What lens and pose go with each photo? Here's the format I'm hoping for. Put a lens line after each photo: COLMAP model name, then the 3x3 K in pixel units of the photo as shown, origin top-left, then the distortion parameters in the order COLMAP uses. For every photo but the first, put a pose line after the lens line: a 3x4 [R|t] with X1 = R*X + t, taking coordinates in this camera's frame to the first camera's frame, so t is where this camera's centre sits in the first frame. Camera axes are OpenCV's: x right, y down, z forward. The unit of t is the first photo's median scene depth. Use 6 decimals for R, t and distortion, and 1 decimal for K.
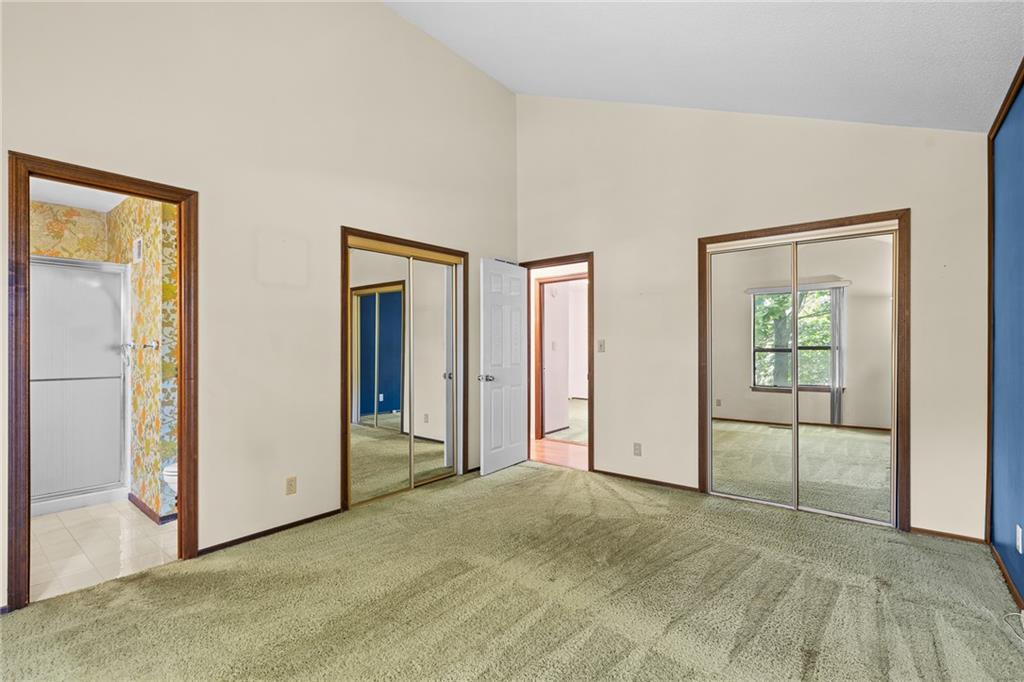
lens RADIAL K [[468.4, 0, 511.5], [0, 468.4, 343.5], [0, 0, 1]] dist [-0.000858, -0.000103]
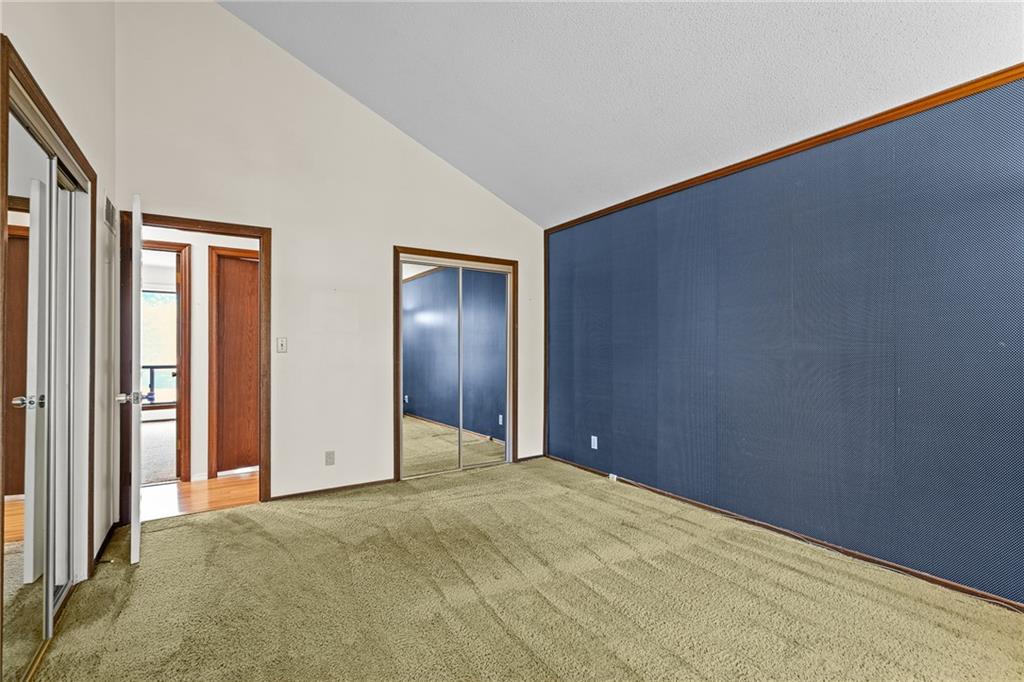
lens RADIAL K [[468.4, 0, 510.0], [0, 468.4, 343.9], [0, 0, 1]] dist [-0.000858, -0.000103]
pose [[0.307519, 0.009458, 0.951495, -0.550382], [-0.007279, 0.999945, -0.007588, 0.007316], [-0.951514, -0.004592, 0.307570, 0.424930]]
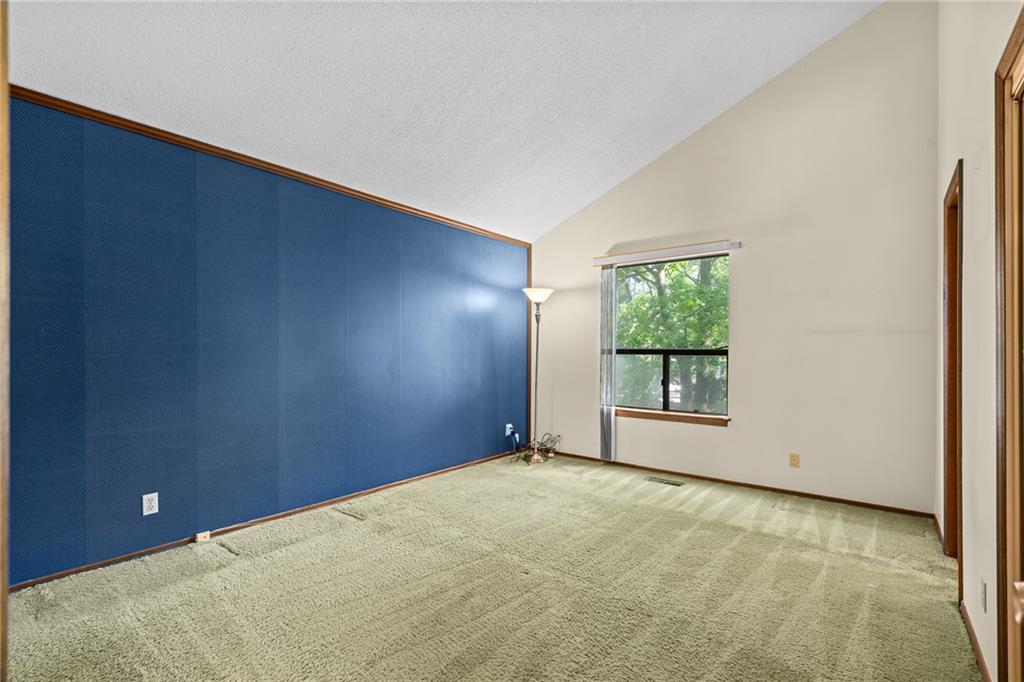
lens RADIAL K [[468.4, 0, 514.3], [0, 468.4, 342.7], [0, 0, 1]] dist [-0.000858, -0.000103]
pose [[-0.999715, -0.008717, 0.022221, 0.051197], [-0.008788, 0.999956, -0.003131, -0.007588], [-0.022193, -0.003326, -0.999748, 1.285719]]
